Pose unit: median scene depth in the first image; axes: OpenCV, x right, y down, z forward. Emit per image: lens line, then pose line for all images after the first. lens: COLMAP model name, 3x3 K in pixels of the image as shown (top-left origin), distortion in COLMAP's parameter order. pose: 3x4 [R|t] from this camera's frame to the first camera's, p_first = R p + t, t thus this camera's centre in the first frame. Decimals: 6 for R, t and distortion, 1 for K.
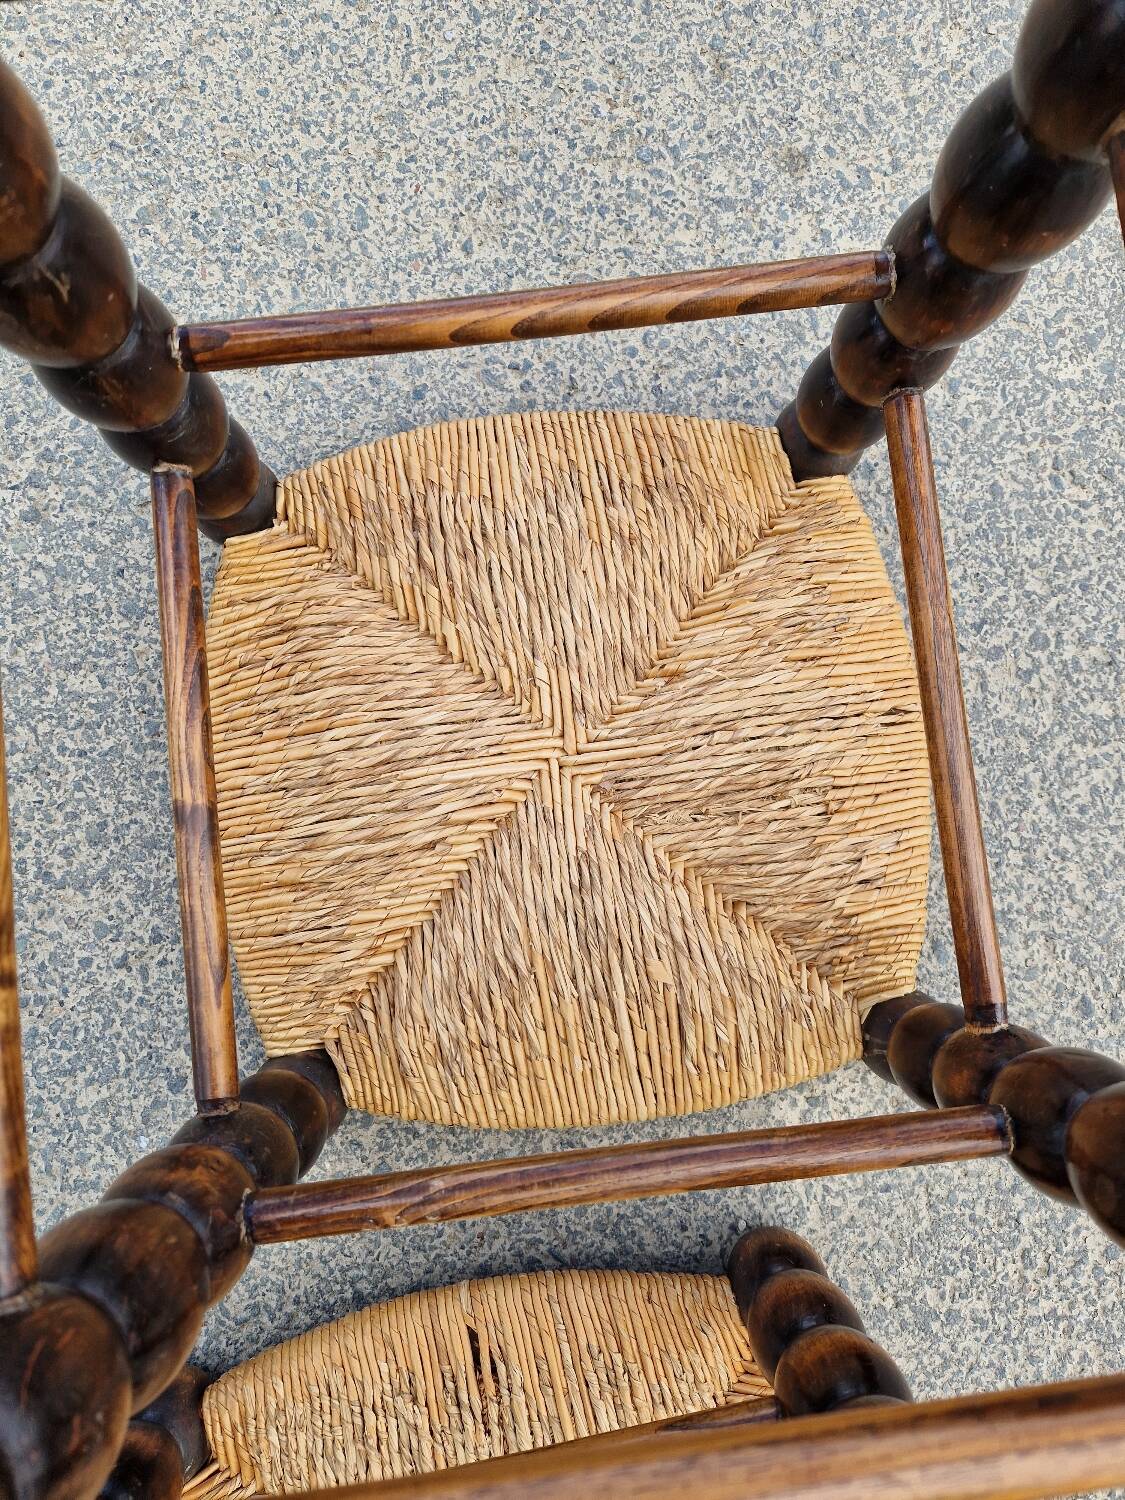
lens RADIAL K [[1138.4, 0, 567.4], [0, 1138.4, 743.1], [0, 0, 1]] dist [0.055927, -0.058069]
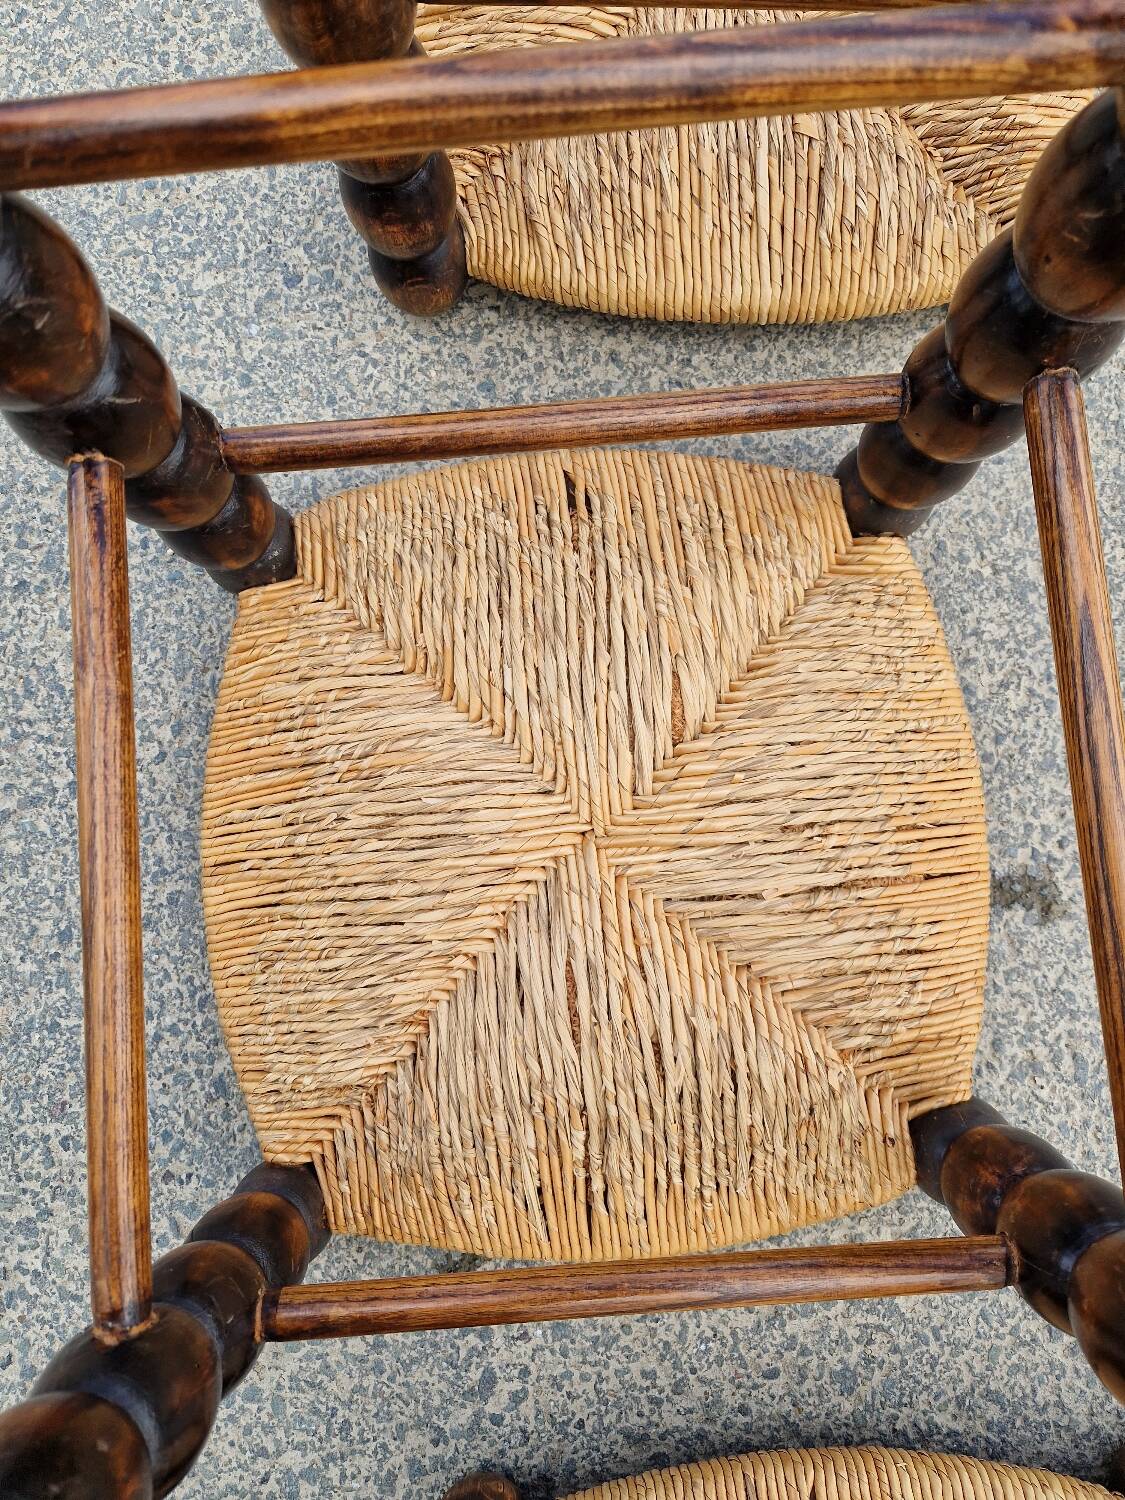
lens RADIAL K [[1138.4, 0, 550.1], [0, 1138.4, 793.3], [0, 0, 1]] dist [0.055927, -0.058069]
pose [[0.991281, 0.123232, -0.046636, -0.017643], [-0.123131, 0.992378, 0.005048, 0.712649], [0.046902, 0.000739, 0.998899, 0.015704]]
